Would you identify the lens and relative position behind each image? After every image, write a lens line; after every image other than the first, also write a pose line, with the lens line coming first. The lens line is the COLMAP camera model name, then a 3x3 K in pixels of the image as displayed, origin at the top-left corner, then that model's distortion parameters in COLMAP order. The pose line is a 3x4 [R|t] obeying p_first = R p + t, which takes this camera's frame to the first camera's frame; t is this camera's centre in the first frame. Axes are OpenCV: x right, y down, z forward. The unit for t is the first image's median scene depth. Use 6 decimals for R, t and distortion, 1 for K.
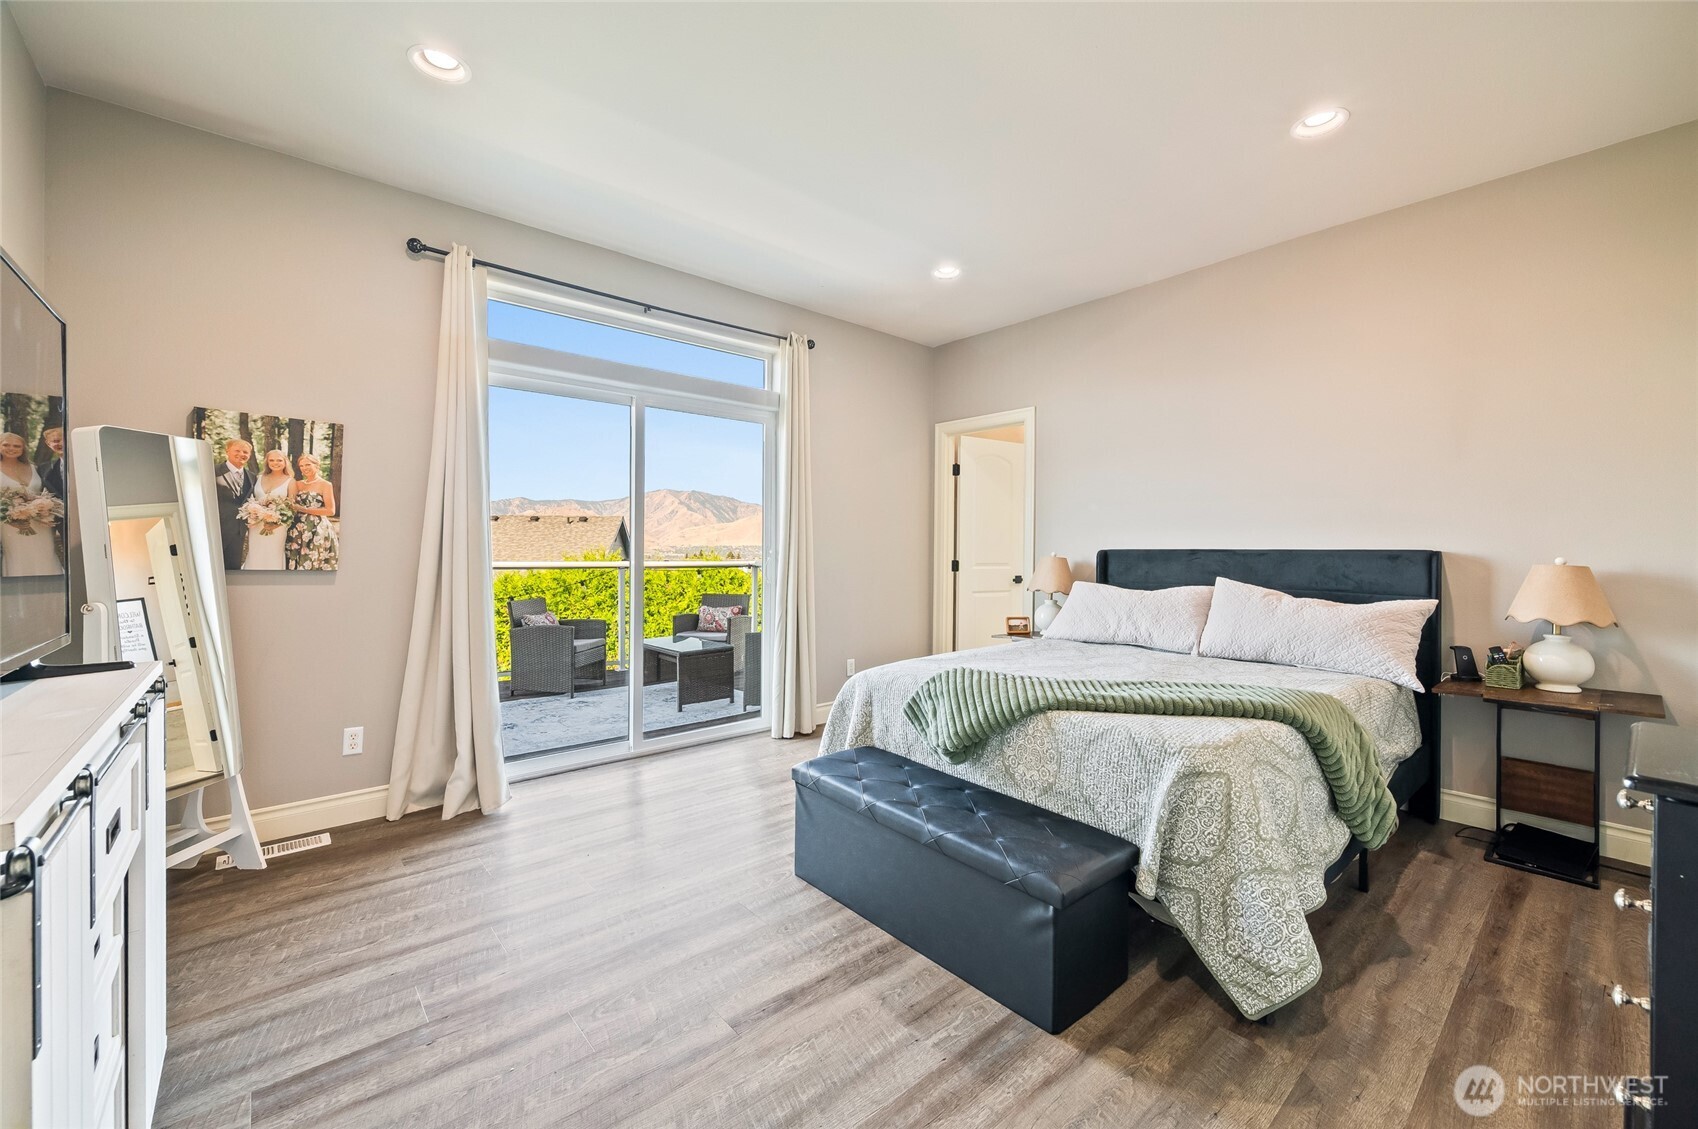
lens RADIAL K [[684.7, 0, 847.9], [0, 684.7, 555.4], [0, 0, 1]] dist [0.000284, 0.001100]
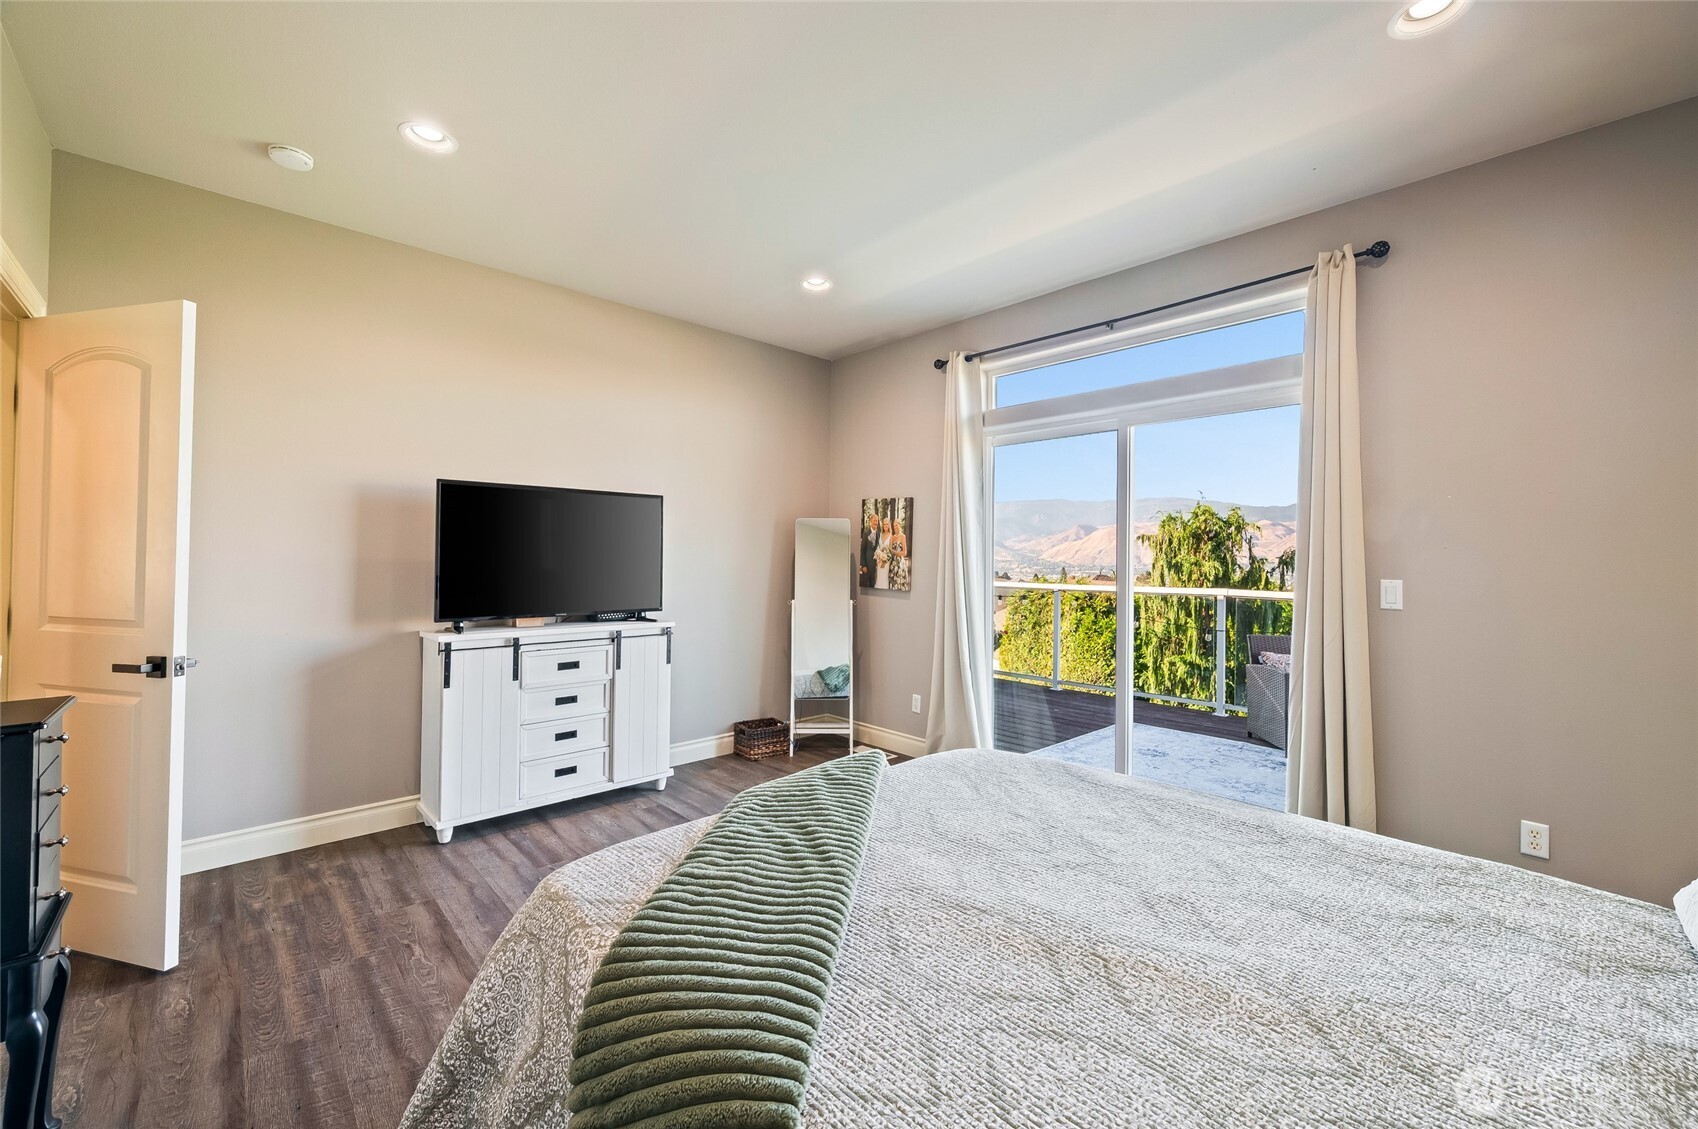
lens RADIAL K [[684.7, 0, 847.5], [0, 684.7, 560.2], [0, 0, 1]] dist [0.000284, 0.001100]
pose [[0.040908, -0.005365, -0.999149, 0.839879], [-0.019717, 0.999787, -0.006176, -0.036759], [0.998968, 0.019953, 0.040793, 0.824799]]
